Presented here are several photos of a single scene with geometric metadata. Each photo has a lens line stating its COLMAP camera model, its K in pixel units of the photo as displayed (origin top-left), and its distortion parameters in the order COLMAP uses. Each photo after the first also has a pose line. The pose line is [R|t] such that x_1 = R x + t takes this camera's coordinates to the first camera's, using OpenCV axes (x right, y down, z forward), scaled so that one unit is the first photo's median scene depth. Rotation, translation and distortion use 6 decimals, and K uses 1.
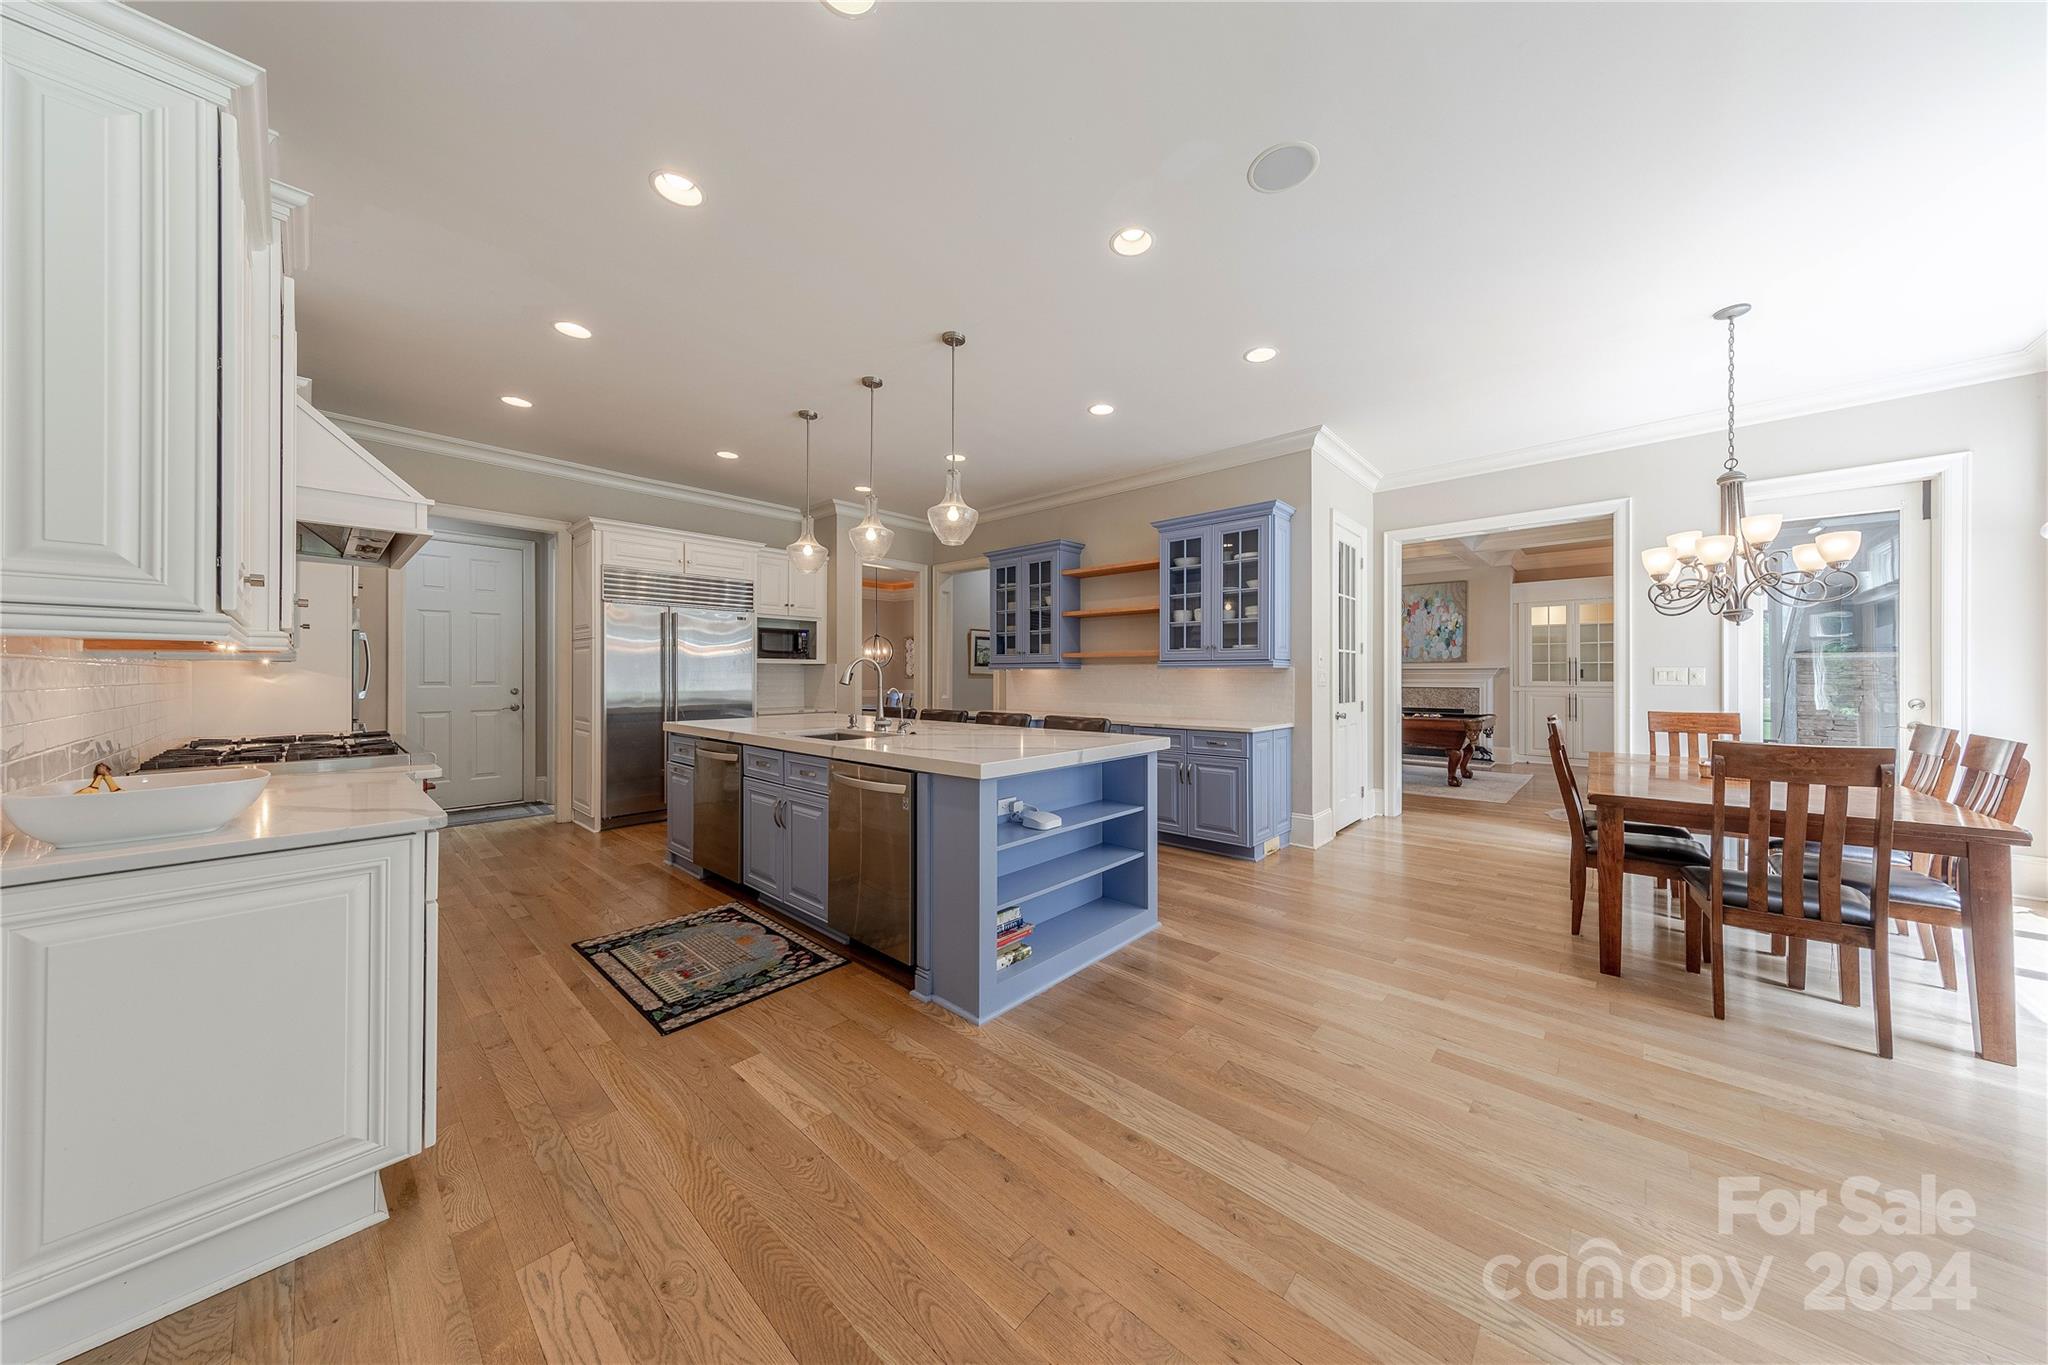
lens RADIAL K [[648.0, 0, 1031.6], [0, 648.0, 673.8], [0, 0, 1]] dist [0.002025, 0.000024]
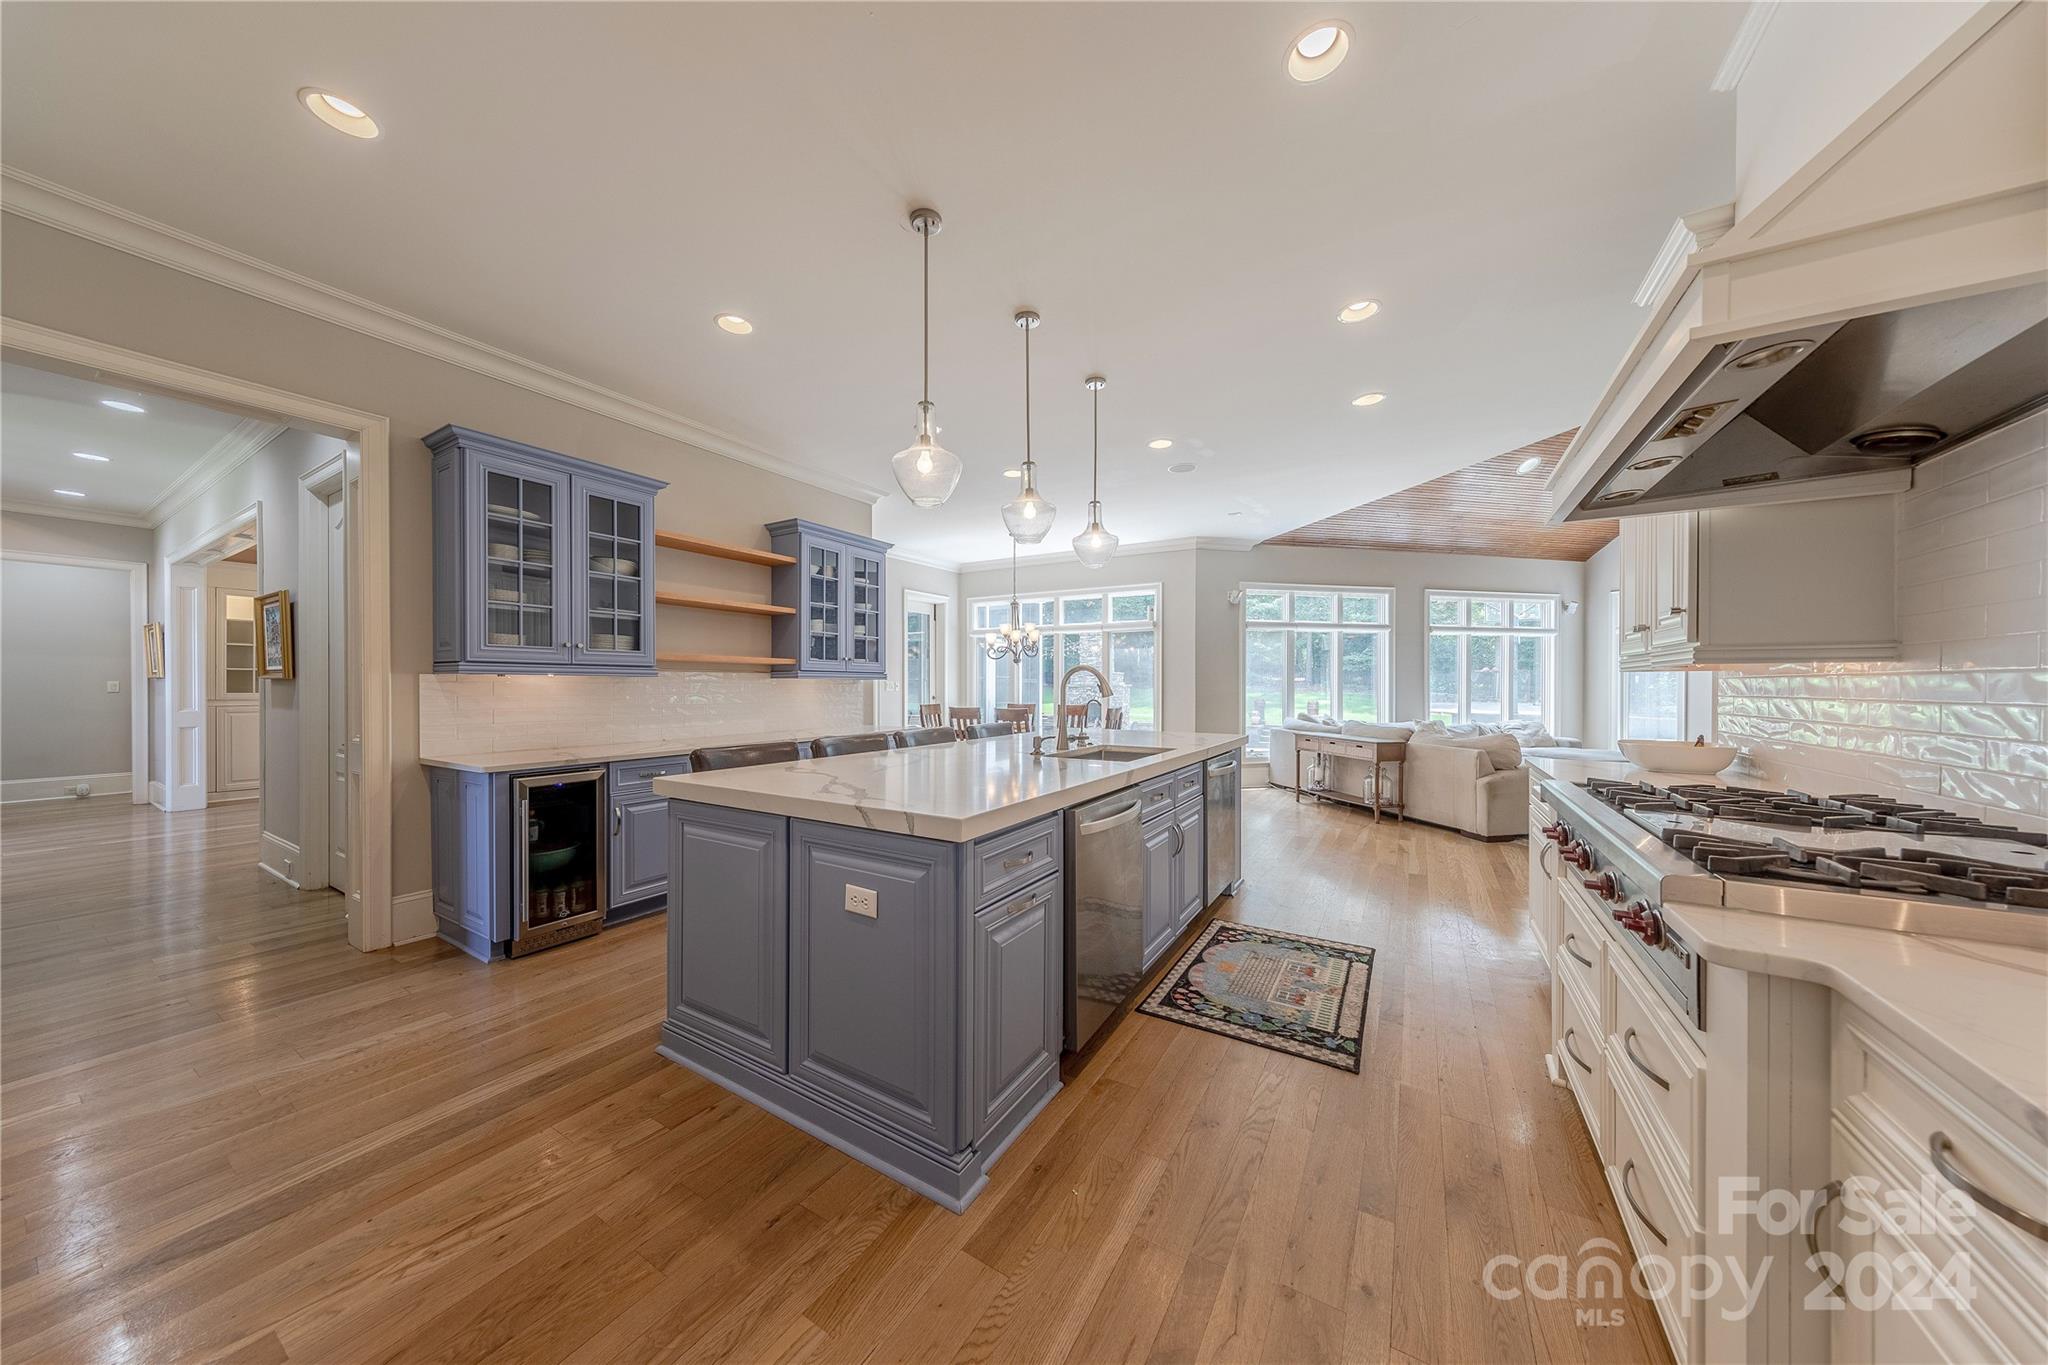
lens RADIAL K [[642.7, 0, 1017.9], [0, 642.7, 688.2], [0, 0, 1]] dist [0.010462, -0.000051]
pose [[-0.178355, -0.005531, 0.983951, -0.861851], [-0.004989, 0.999976, 0.004716, -0.000597], [-0.983954, -0.004068, -0.178378, 0.964729]]
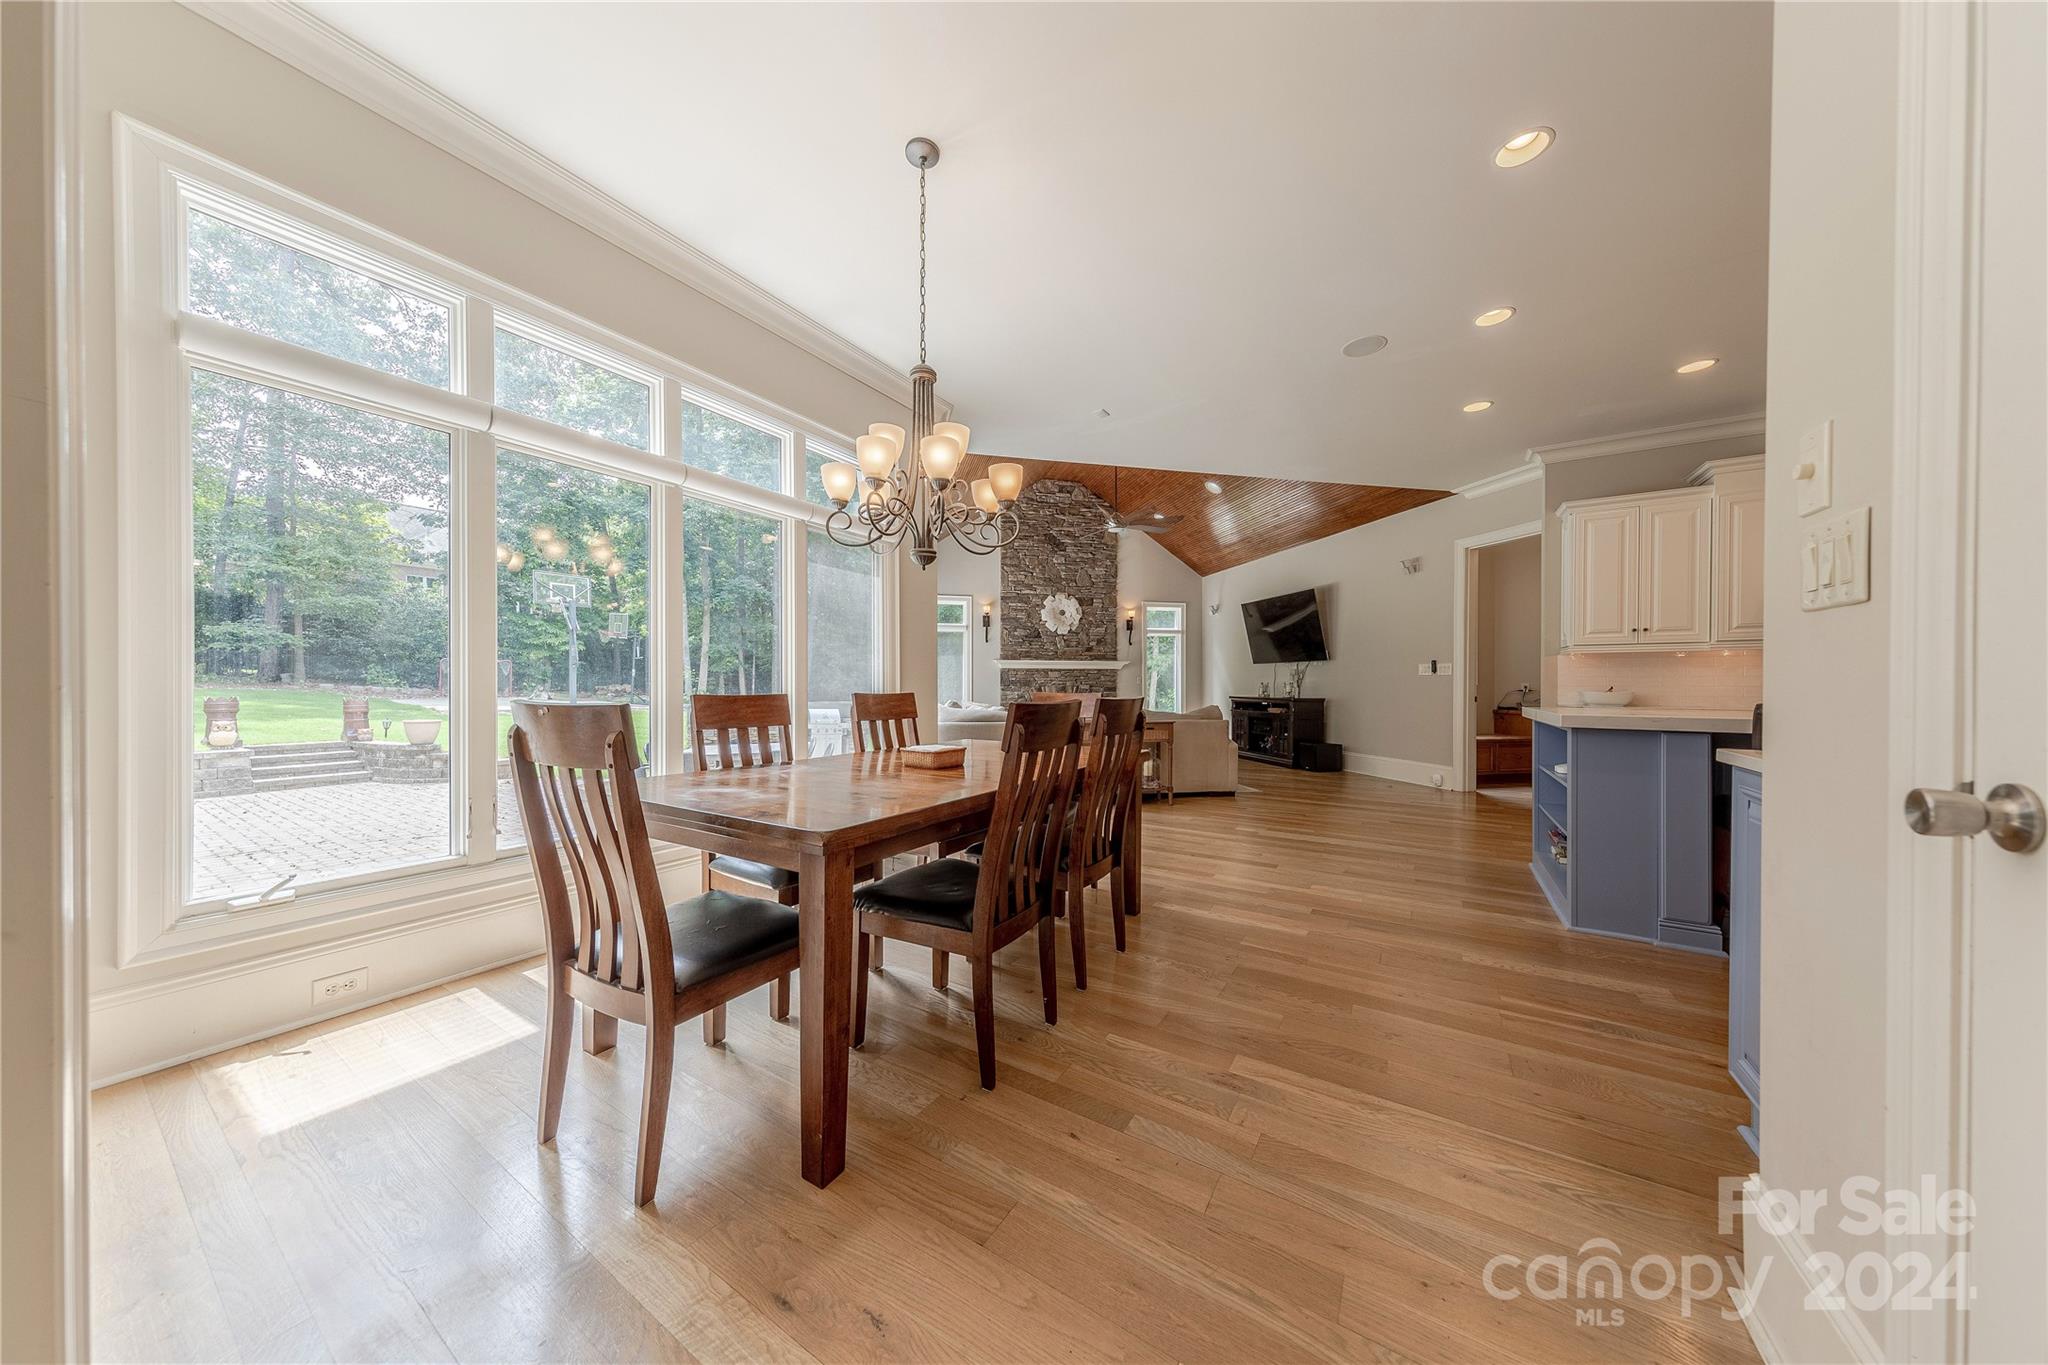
lens RADIAL K [[642.7, 0, 1017.9], [0, 642.7, 688.2], [0, 0, 1]] dist [0.010462, -0.000051]
pose [[-0.985034, -0.002498, -0.172344, 0.747616], [-0.002665, 0.999996, 0.000737, 0.044901], [0.172342, 0.001185, -0.985037, 1.200418]]
